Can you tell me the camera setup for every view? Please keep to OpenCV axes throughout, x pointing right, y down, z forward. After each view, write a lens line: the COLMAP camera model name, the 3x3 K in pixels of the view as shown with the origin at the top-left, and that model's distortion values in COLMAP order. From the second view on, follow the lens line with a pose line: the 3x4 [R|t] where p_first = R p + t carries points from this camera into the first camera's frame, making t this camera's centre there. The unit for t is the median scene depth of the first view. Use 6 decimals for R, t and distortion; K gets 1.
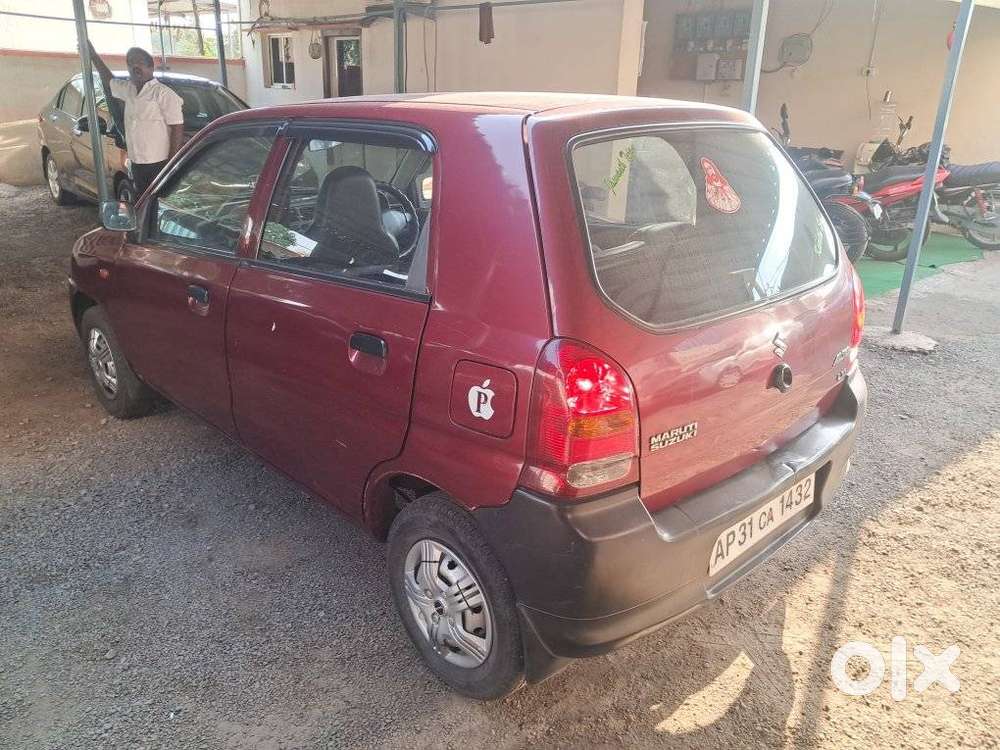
lens RADIAL K [[714.4, 0, 500.0], [0, 714.4, 375.0], [0, 0, 1]] dist [-0.002653, -0.001429]
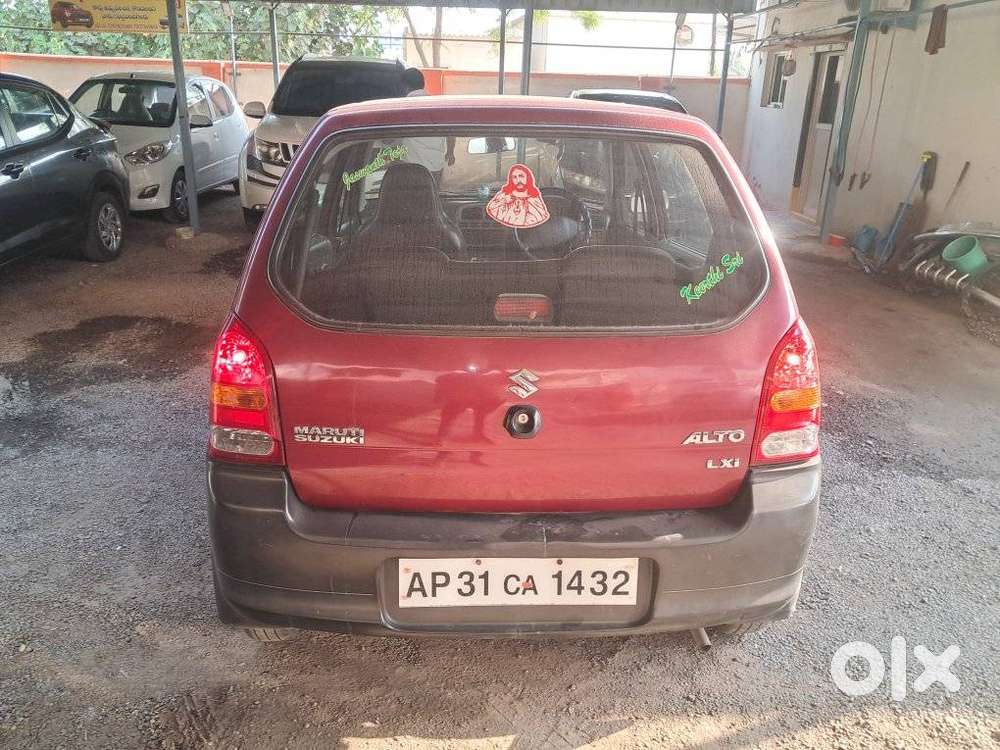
lens RADIAL K [[718.4, 0, 500.0], [0, 718.4, 375.0], [0, 0, 1]] dist [0.007568, -0.003550]
pose [[0.781309, 0.225278, -0.582070, 0.847697], [-0.240977, 0.969157, 0.051629, -0.087834], [0.575748, 0.099927, 0.811498, 0.274410]]
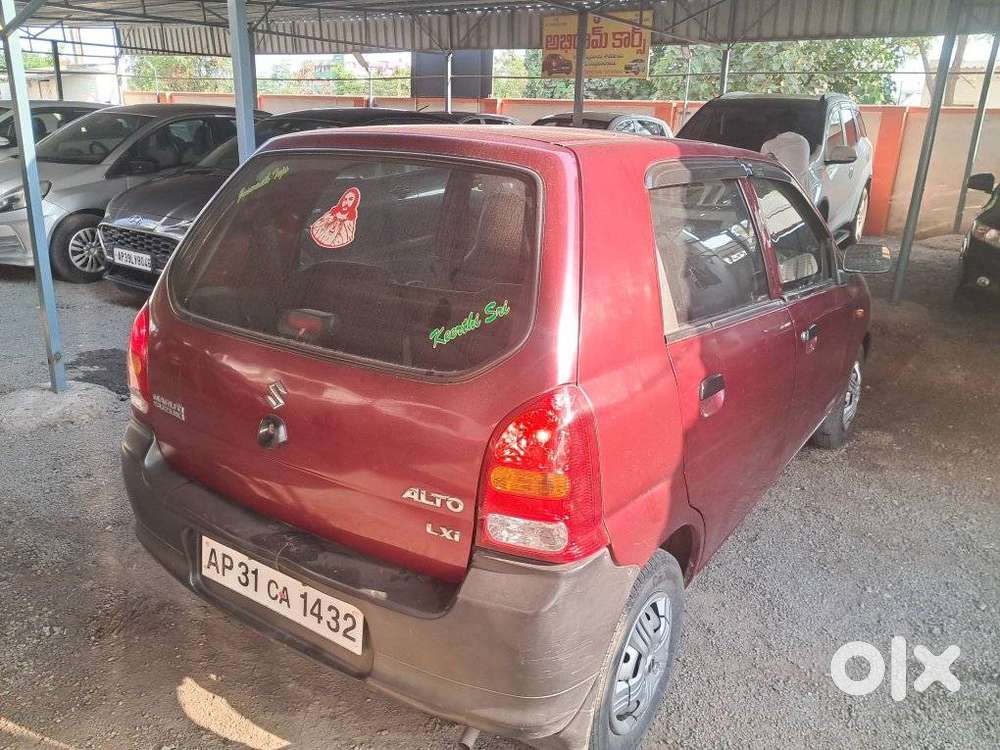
lens RADIAL K [[743.2, 0, 500.0], [0, 743.2, 375.0], [0, 0, 1]] dist [-0.022772, -0.001266]
pose [[0.282847, 0.296839, -0.912077, 1.268009], [-0.372781, 0.910172, 0.180615, -0.325166], [0.883760, 0.288919, 0.368096, 0.876543]]
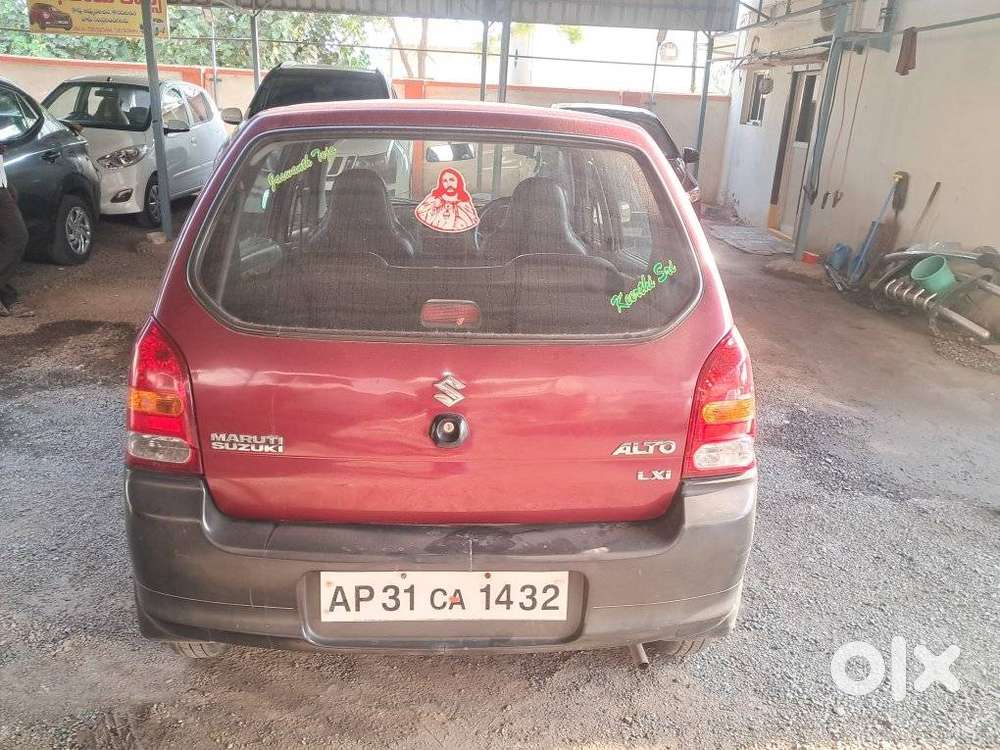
lens RADIAL K [[718.4, 0, 500.0], [0, 718.4, 375.0], [0, 0, 1]] dist [0.007568, -0.003550]
pose [[0.792913, 0.225659, -0.566010, 0.887610], [-0.253120, 0.966941, 0.030912, -0.099793], [0.554274, 0.118758, 0.823818, 0.329711]]
